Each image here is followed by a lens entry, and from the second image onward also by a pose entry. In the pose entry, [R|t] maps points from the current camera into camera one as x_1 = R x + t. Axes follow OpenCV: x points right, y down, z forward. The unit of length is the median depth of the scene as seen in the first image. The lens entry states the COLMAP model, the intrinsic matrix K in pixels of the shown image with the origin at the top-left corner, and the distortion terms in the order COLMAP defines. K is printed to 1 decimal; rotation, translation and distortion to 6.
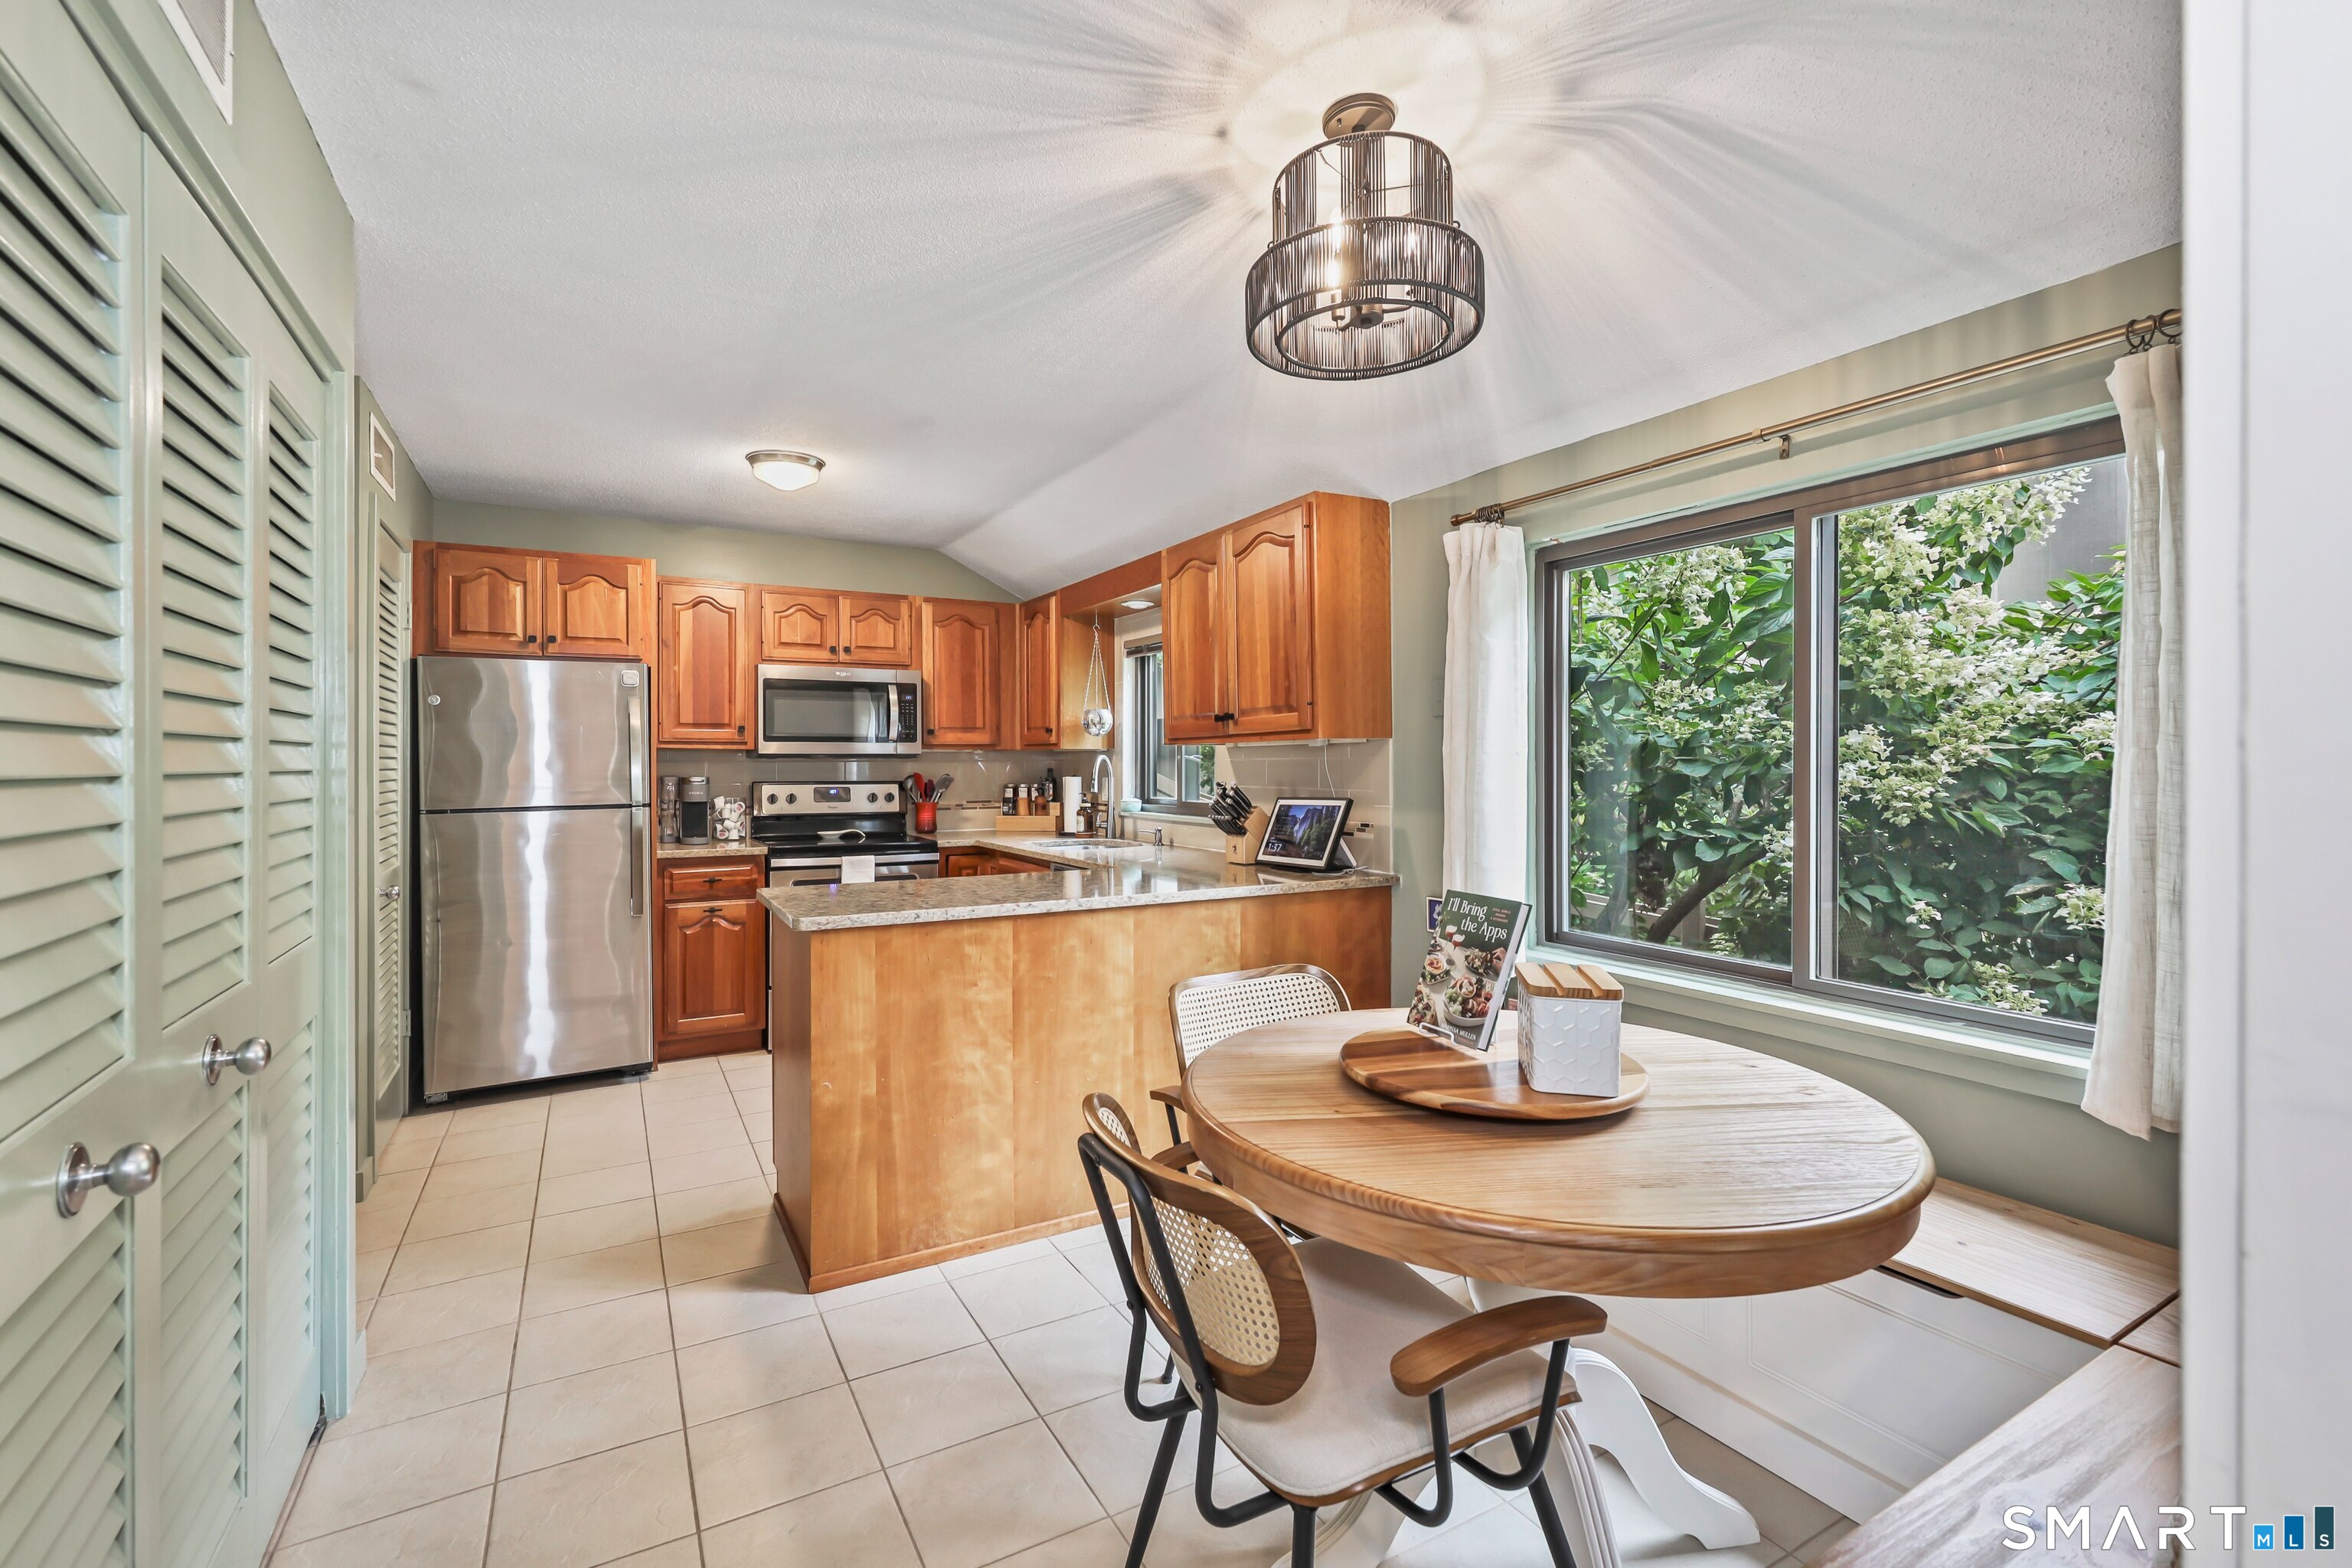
lens RADIAL K [[1016.9, 0, 1176.0], [0, 1016.9, 784.0], [0, 0, 1]] dist [-0.000685, -0.000063]
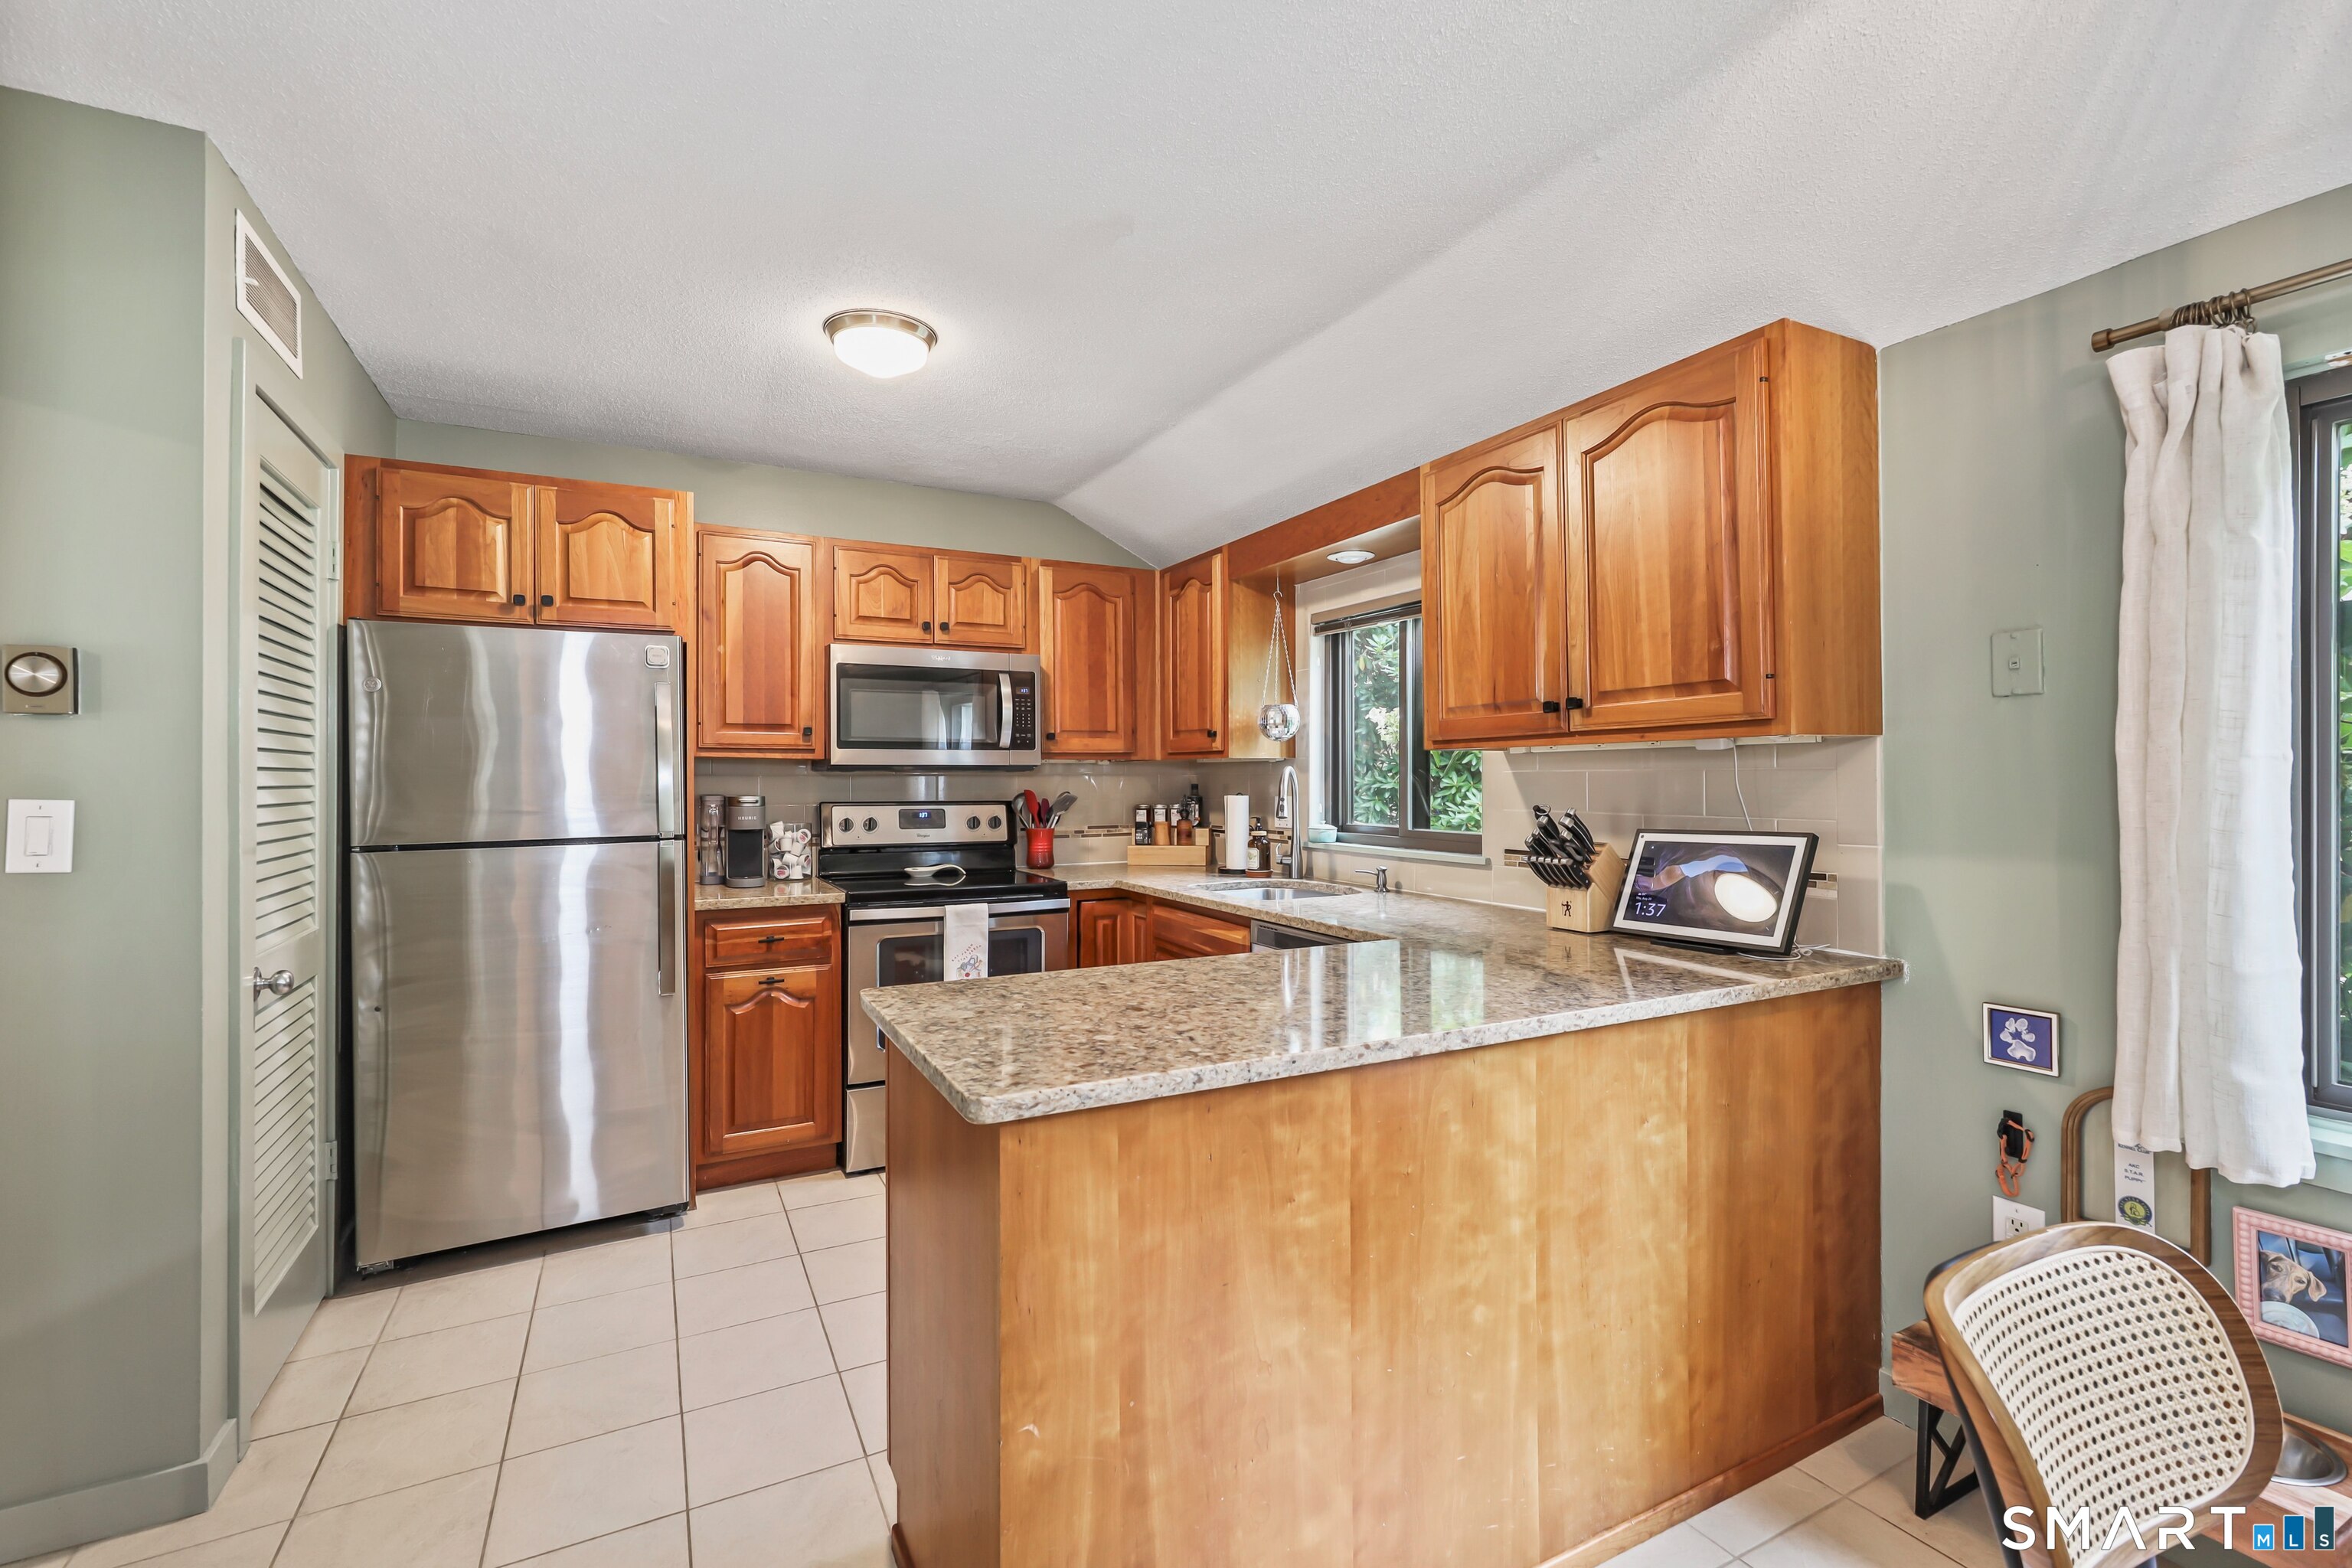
lens RADIAL K [[1016.3, 0, 1175.5], [0, 1016.3, 798.1], [0, 0, 1]] dist [0.000408, -0.000021]
pose [[0.999447, -0.000050, -0.033262, -0.143604], [0.000011, 0.999999, -0.001170, -0.004997], [0.033262, 0.001169, 0.999446, 0.286041]]
